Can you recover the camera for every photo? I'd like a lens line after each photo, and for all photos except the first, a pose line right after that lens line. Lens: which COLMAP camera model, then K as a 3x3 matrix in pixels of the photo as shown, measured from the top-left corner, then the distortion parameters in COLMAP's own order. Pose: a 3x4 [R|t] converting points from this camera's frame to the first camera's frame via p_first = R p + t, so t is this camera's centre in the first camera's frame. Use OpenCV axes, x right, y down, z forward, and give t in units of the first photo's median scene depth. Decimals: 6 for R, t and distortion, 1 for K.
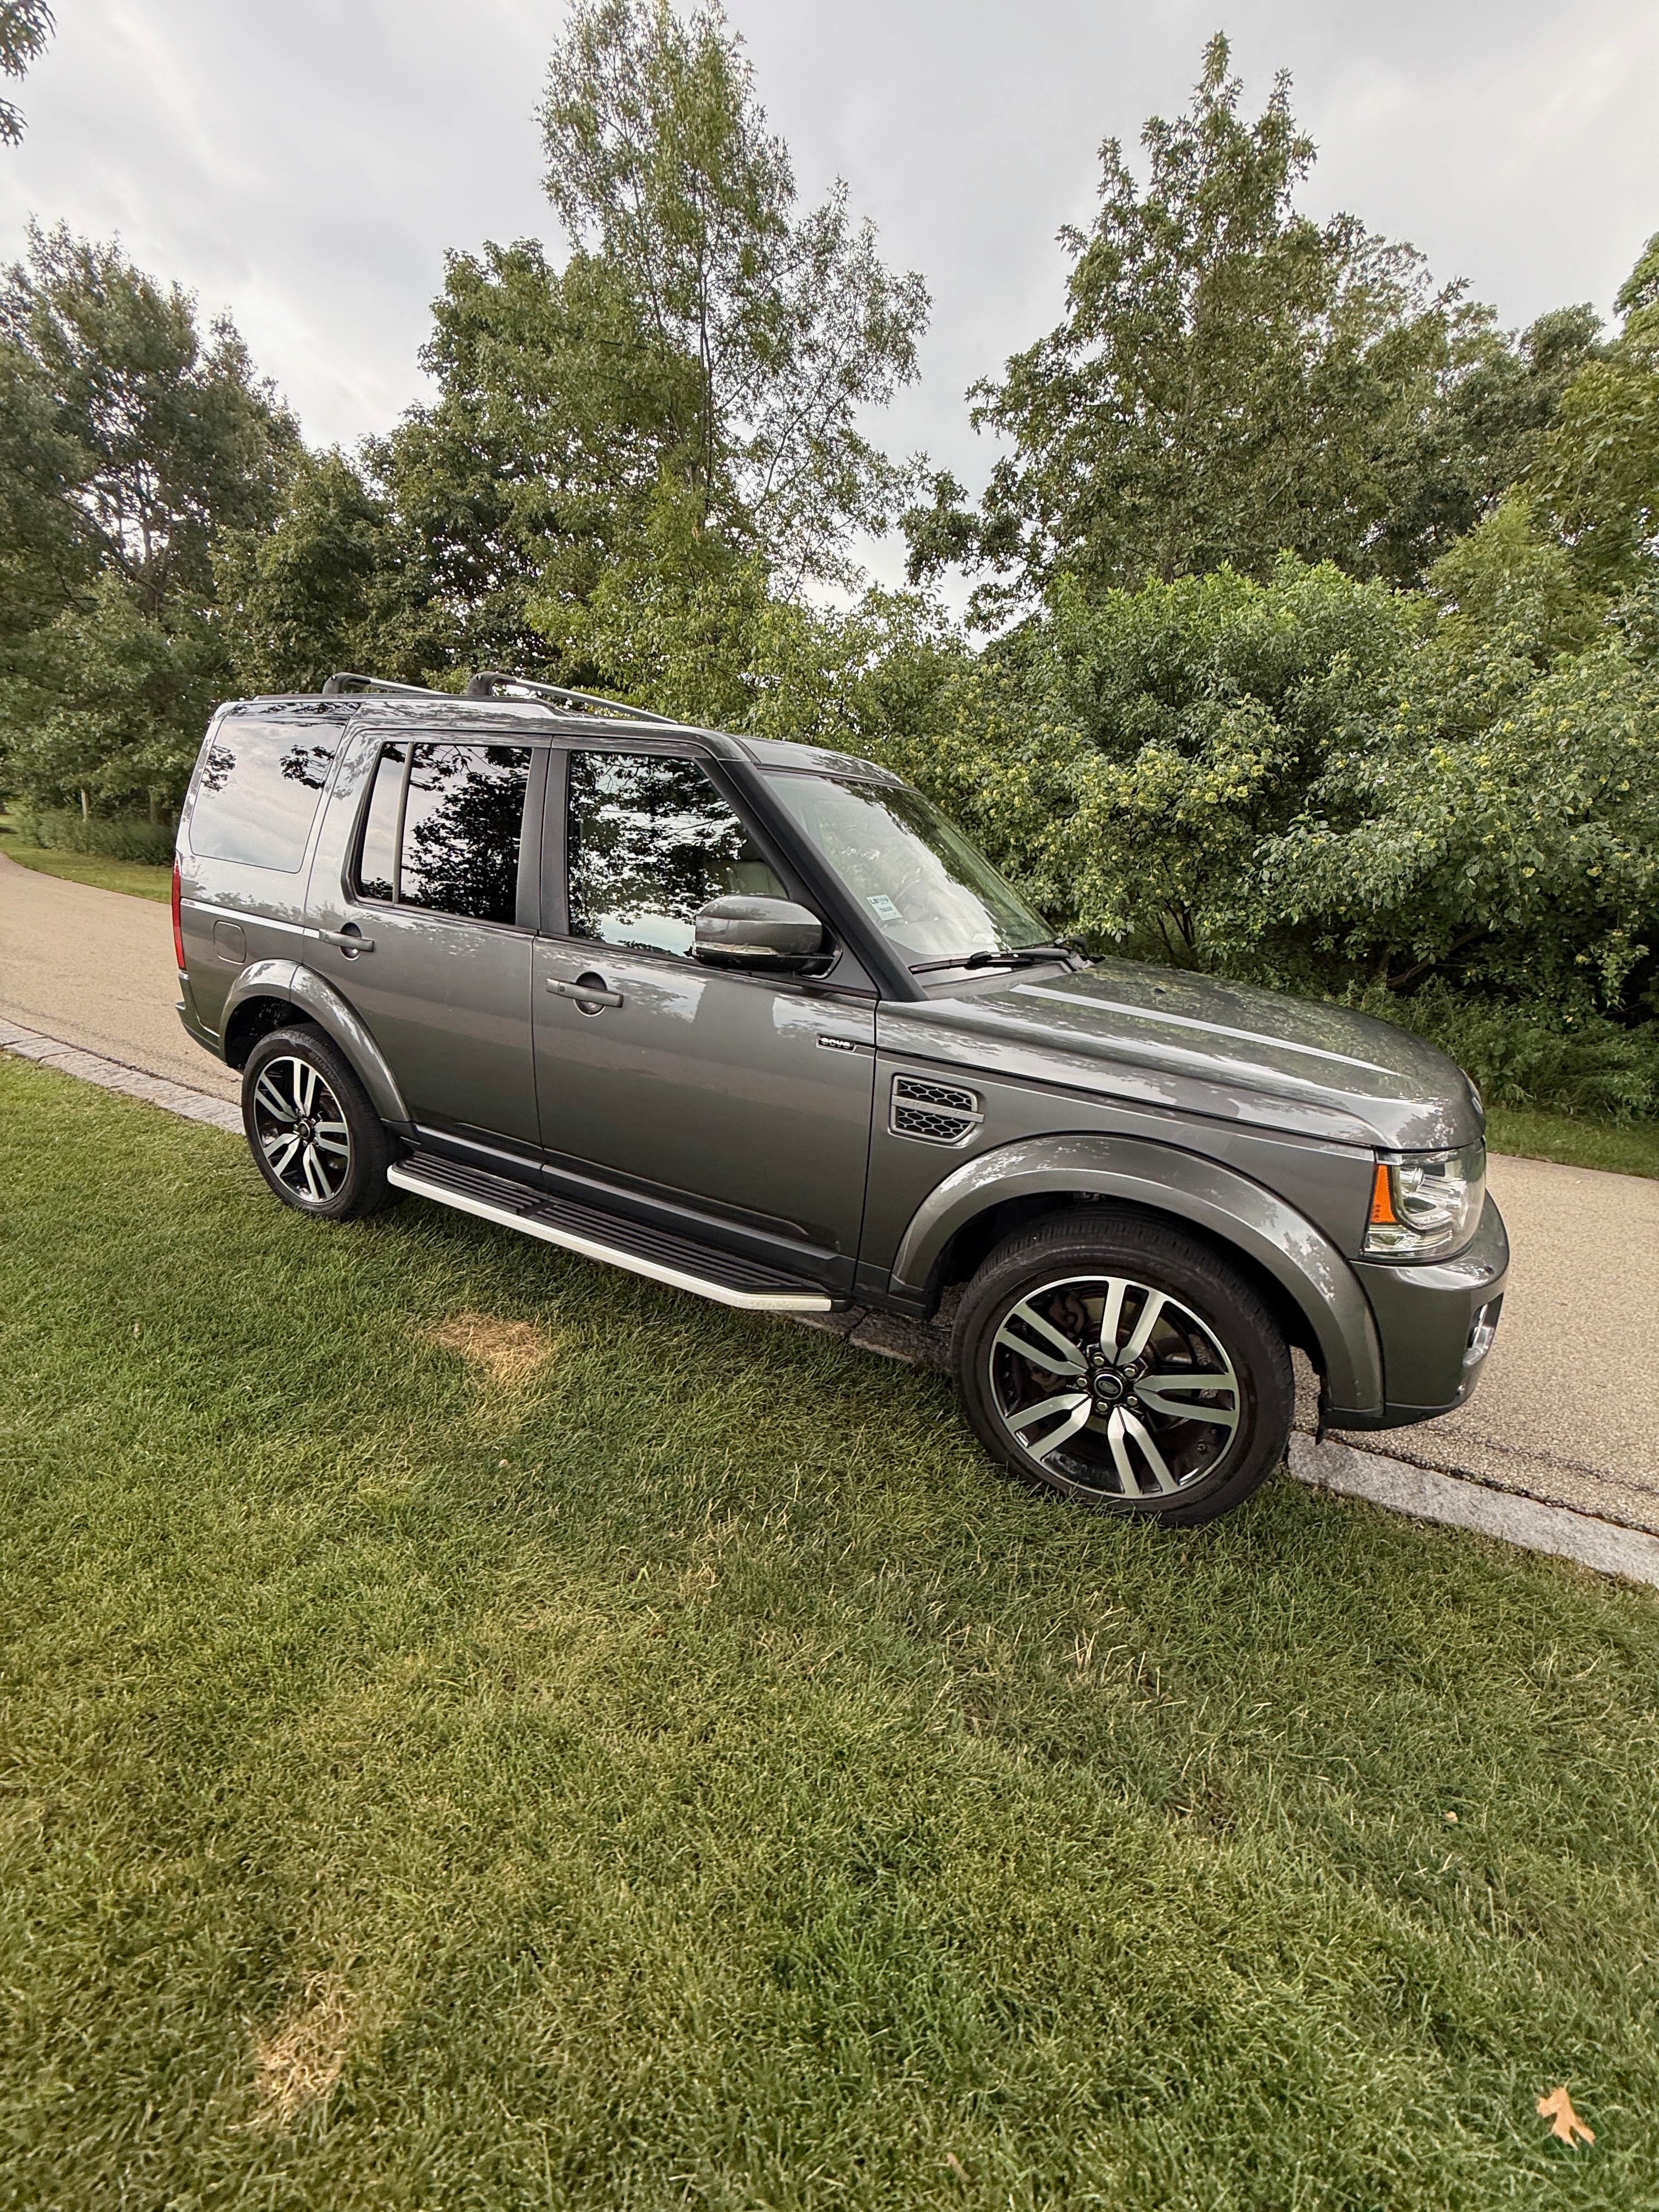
lens RADIAL K [[876.7, 0, 834.4], [0, 876.7, 1101.2], [0, 0, 1]] dist [0.001091, 0.000307]
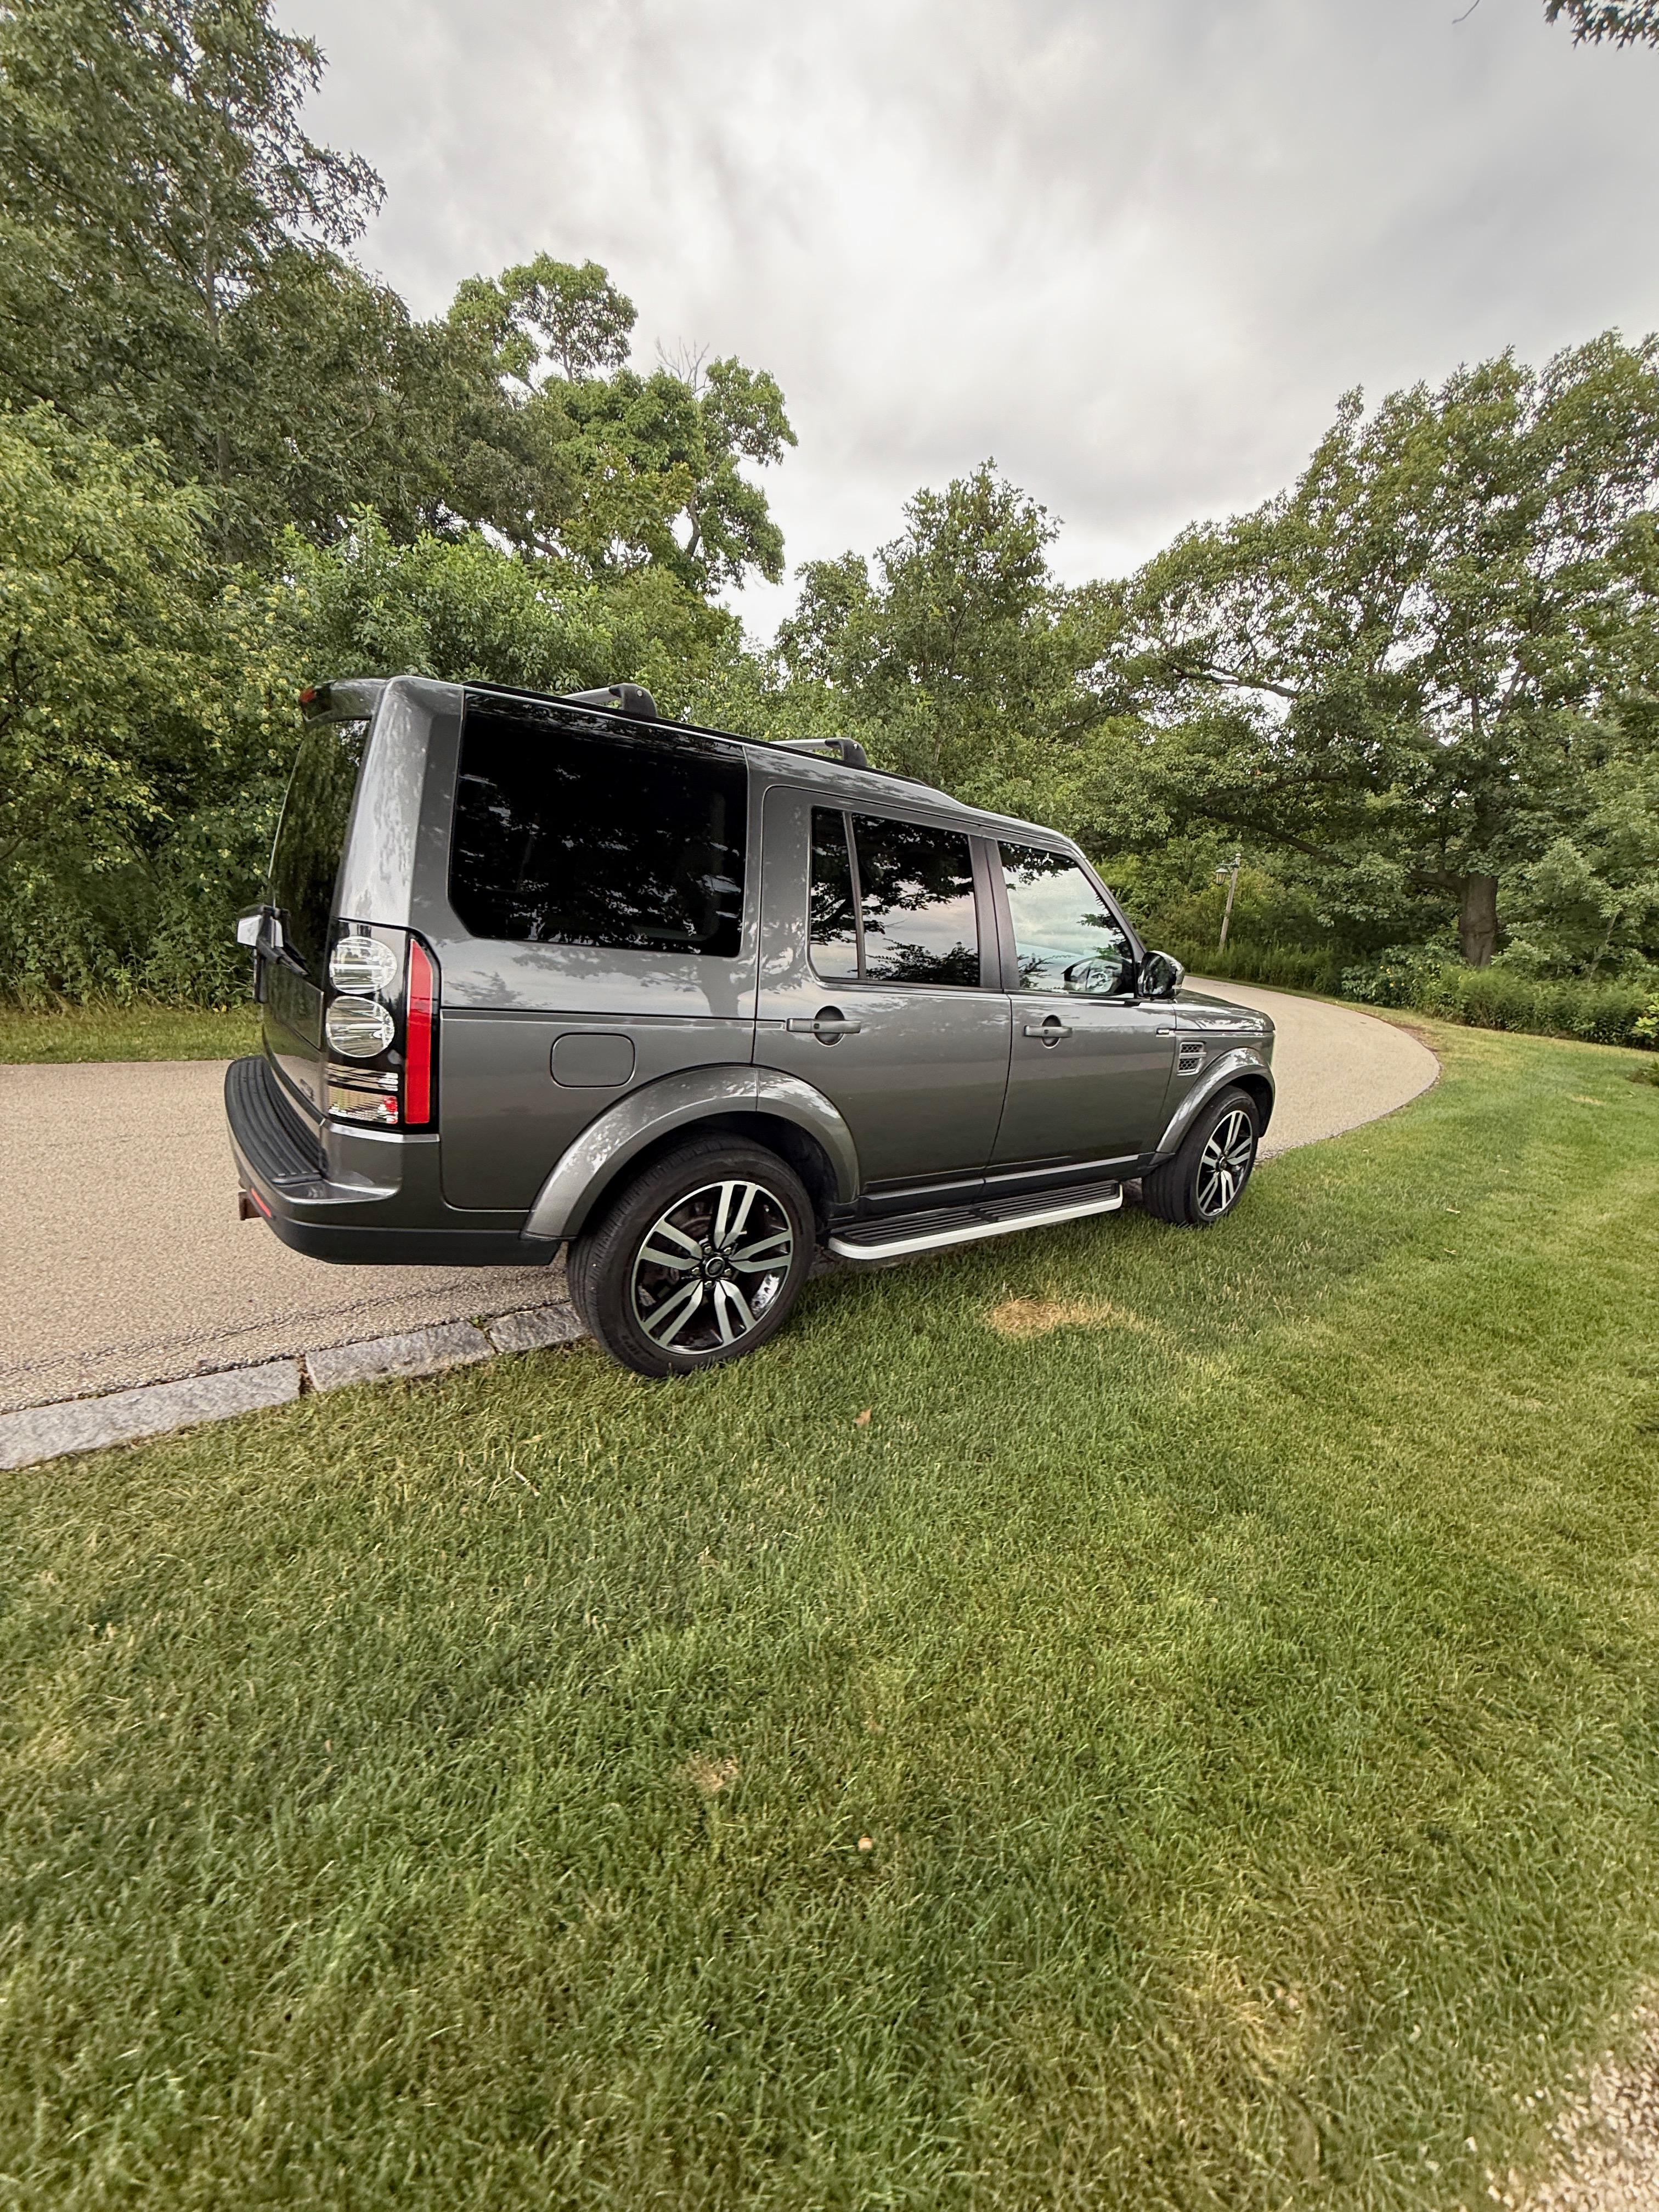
lens RADIAL K [[876.7, 0, 834.4], [0, 876.7, 1101.2], [0, 0, 1]] dist [0.001091, 0.000307]
pose [[0.444136, -0.245518, 0.861664, -0.477041], [0.176257, 0.966871, 0.184645, -0.096550], [-0.878451, 0.069867, 0.472697, 0.199690]]
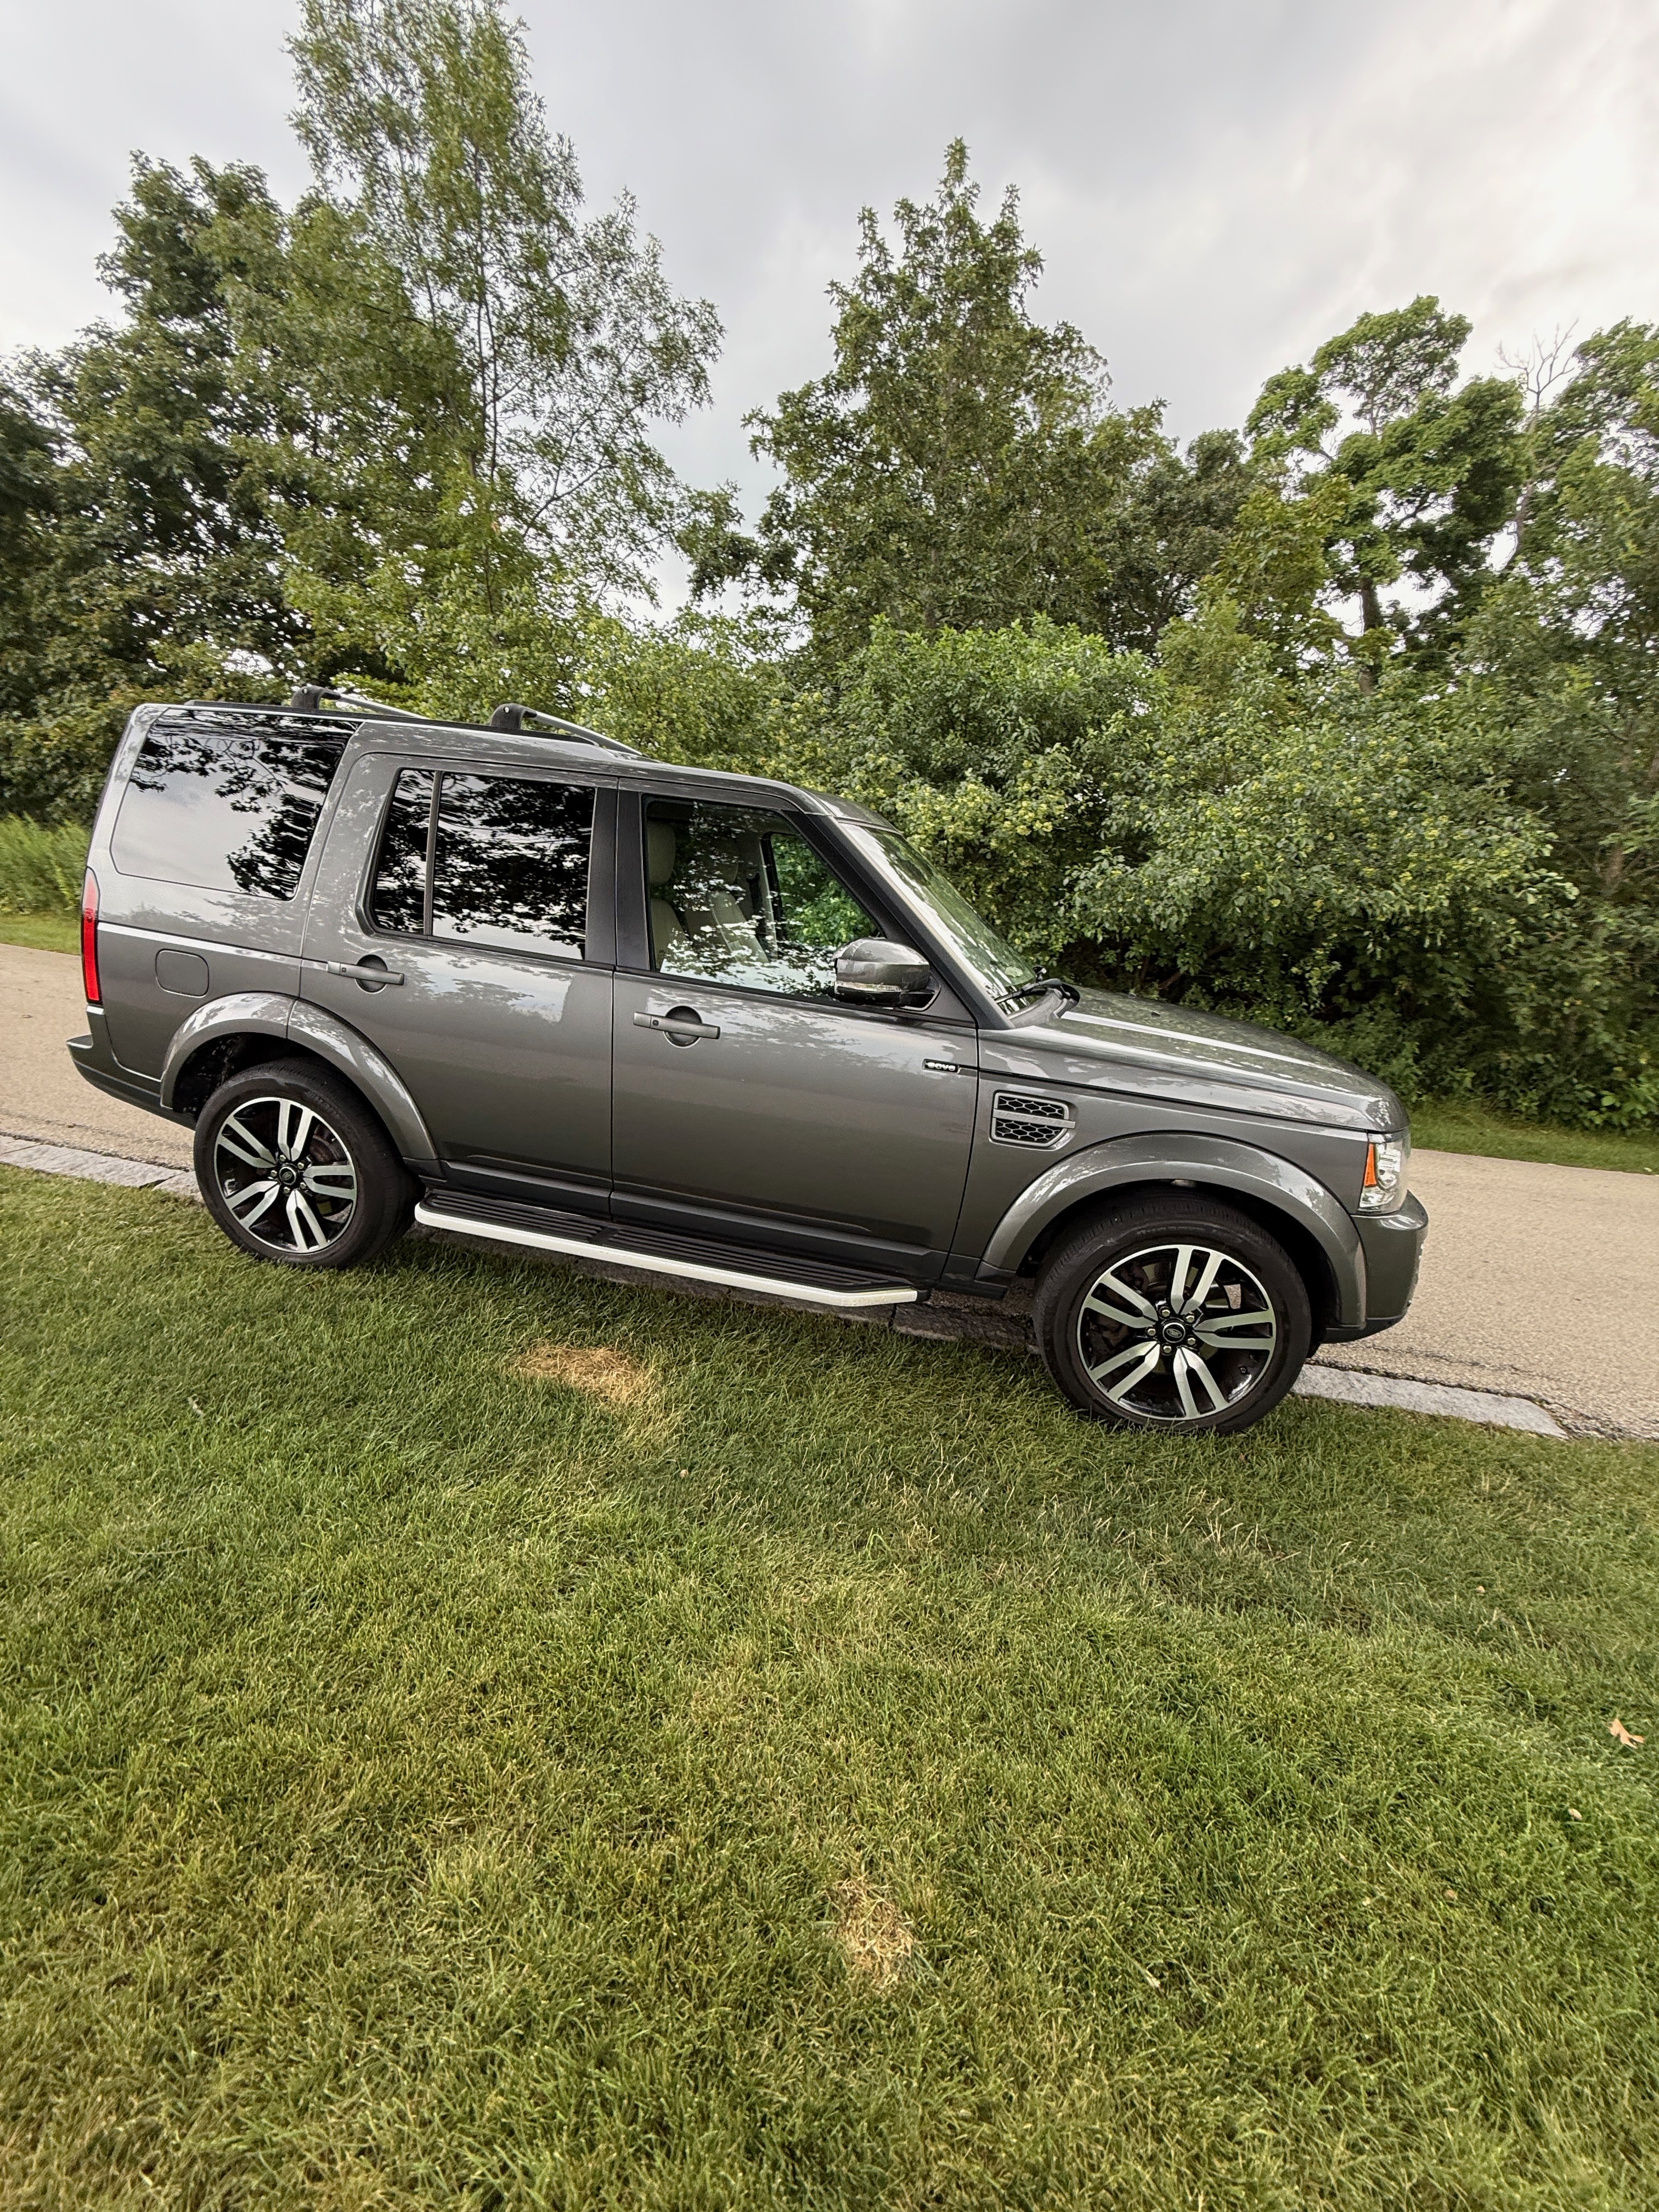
lens RADIAL K [[876.7, 0, 834.4], [0, 876.7, 1101.2], [0, 0, 1]] dist [0.001091, 0.000307]
pose [[0.960523, -0.046540, 0.274280, -0.117607], [0.048109, 0.998842, 0.001008, -0.007361], [-0.274009, 0.012227, 0.961649, -0.019048]]
